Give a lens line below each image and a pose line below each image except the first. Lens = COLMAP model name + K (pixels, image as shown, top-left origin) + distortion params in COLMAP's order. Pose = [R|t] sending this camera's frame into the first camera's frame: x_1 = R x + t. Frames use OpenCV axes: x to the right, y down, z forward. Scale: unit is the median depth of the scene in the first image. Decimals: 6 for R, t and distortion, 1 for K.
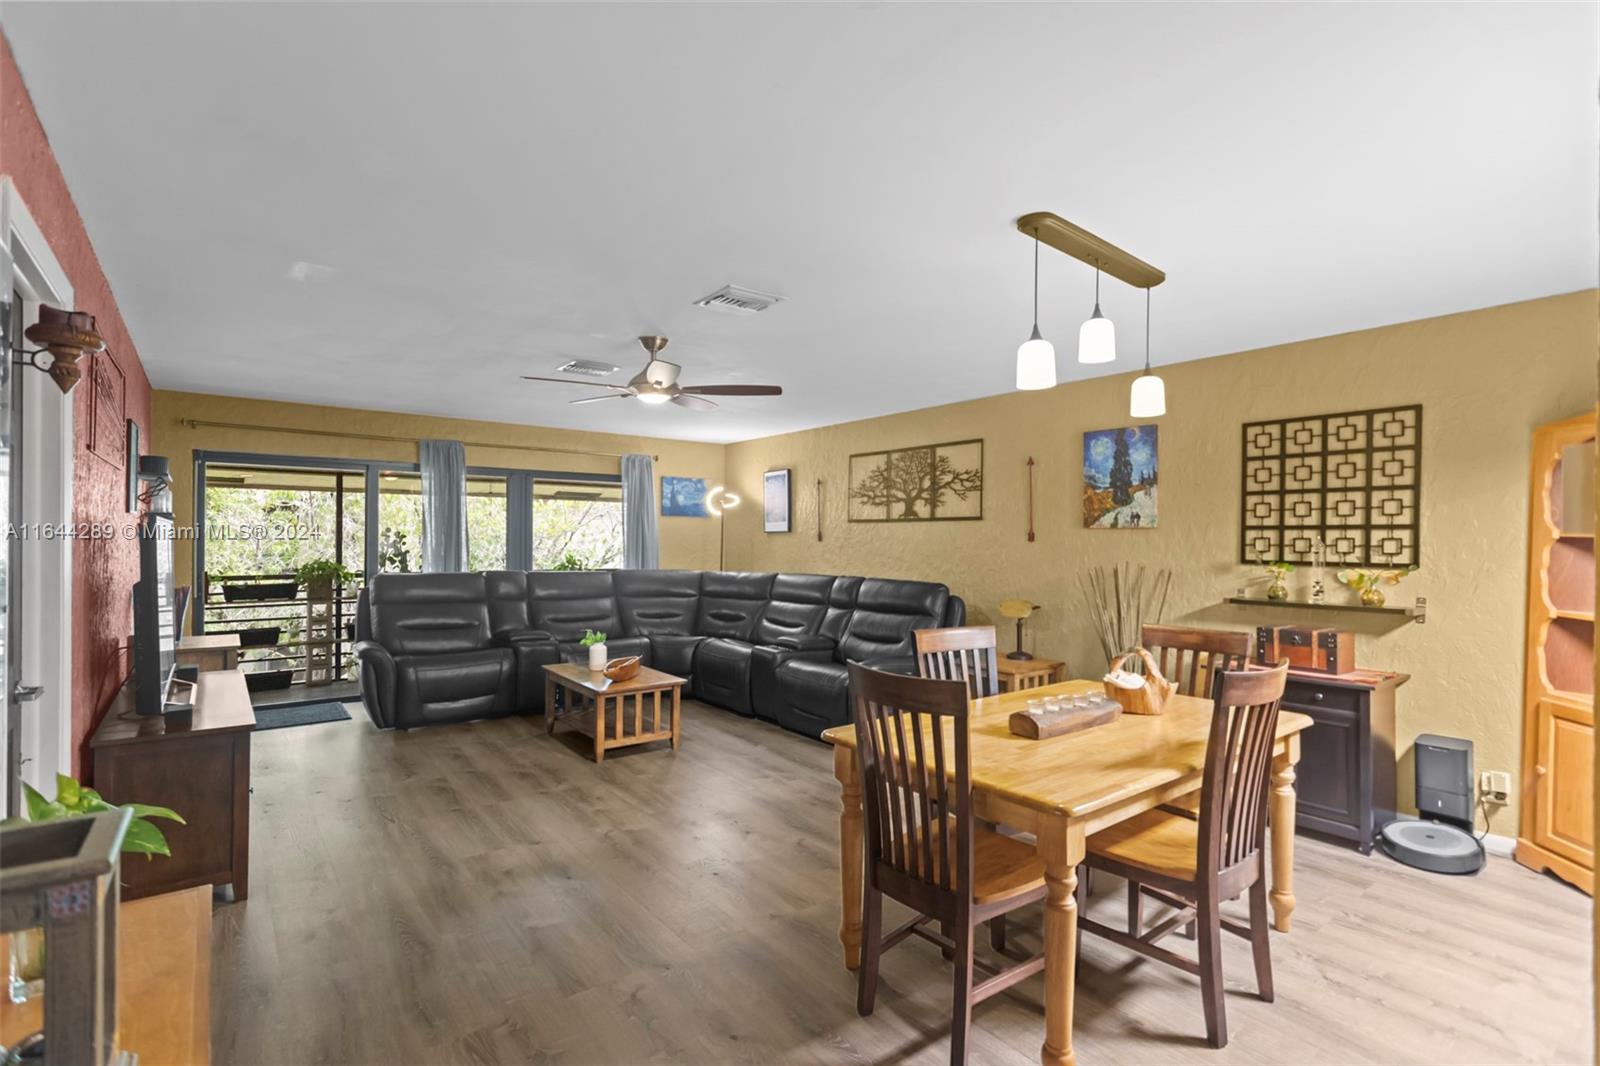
lens RADIAL K [[768.9, 0, 796.8], [0, 768.9, 524.3], [0, 0, 1]] dist [0.002483, 0.001693]
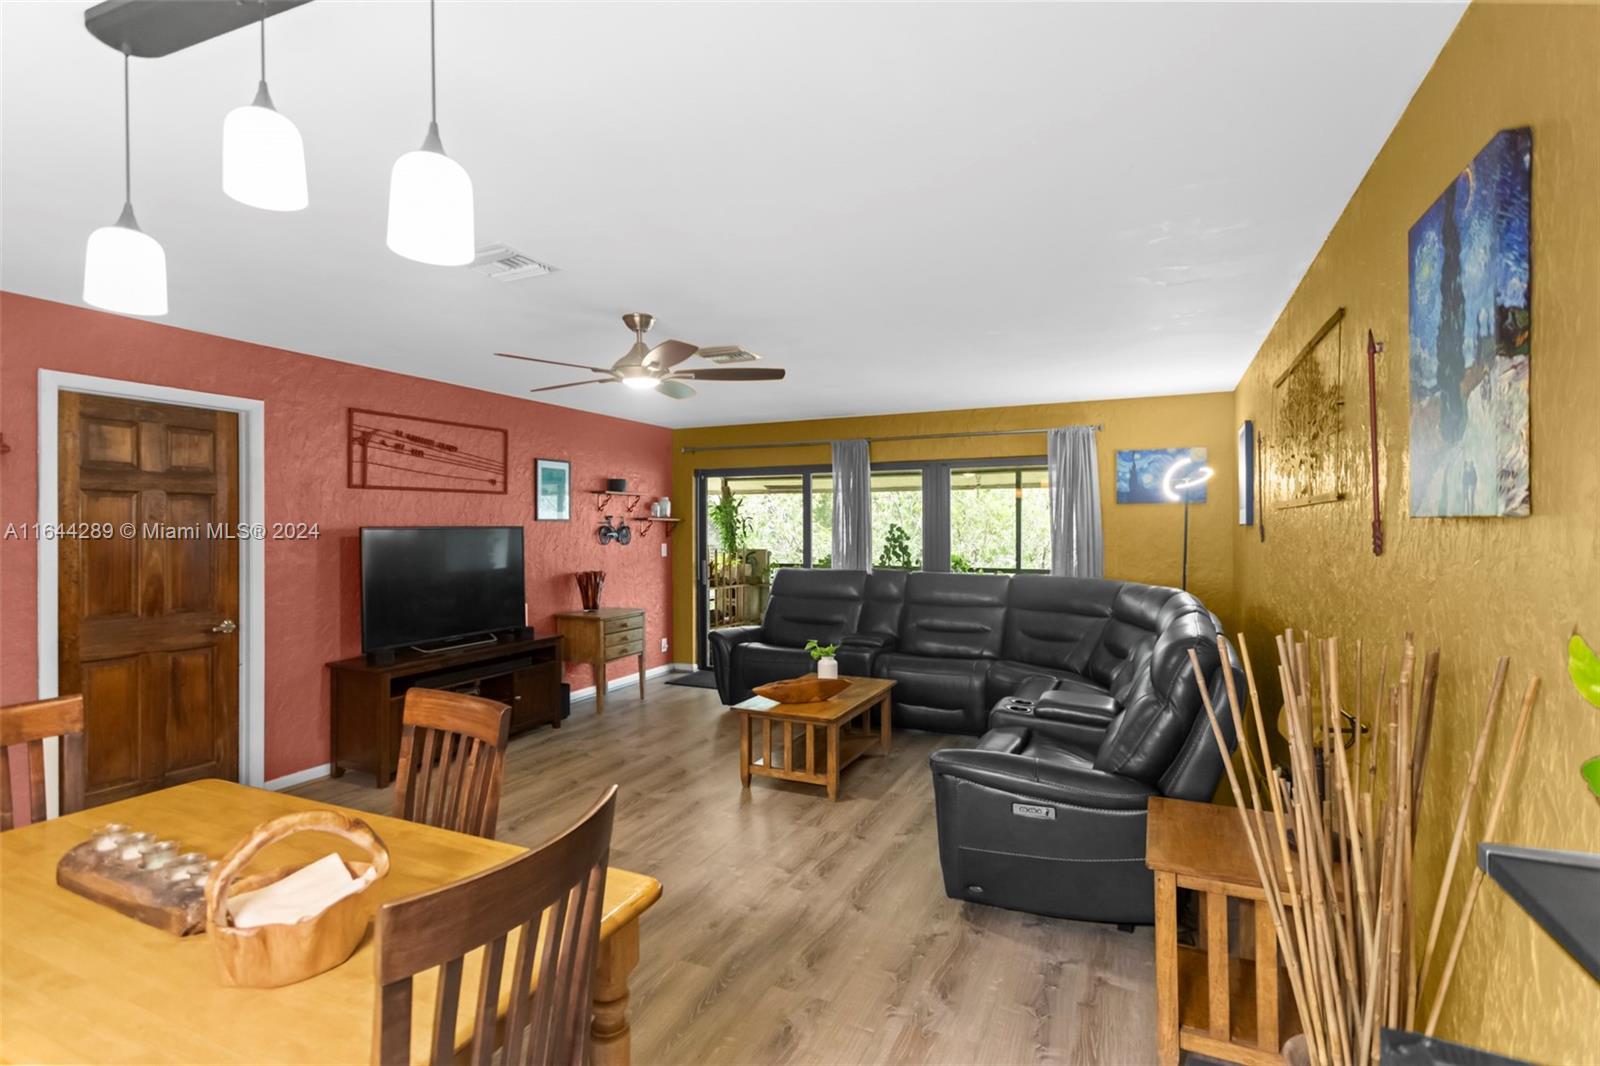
lens RADIAL K [[768.9, 0, 796.8], [0, 768.9, 524.3], [0, 0, 1]] dist [0.002483, 0.001693]
pose [[0.460181, -0.008088, -0.887788, 0.377967], [0.020783, 0.999783, 0.001665, 0.001368], [0.887582, -0.019217, 0.460249, 0.421865]]
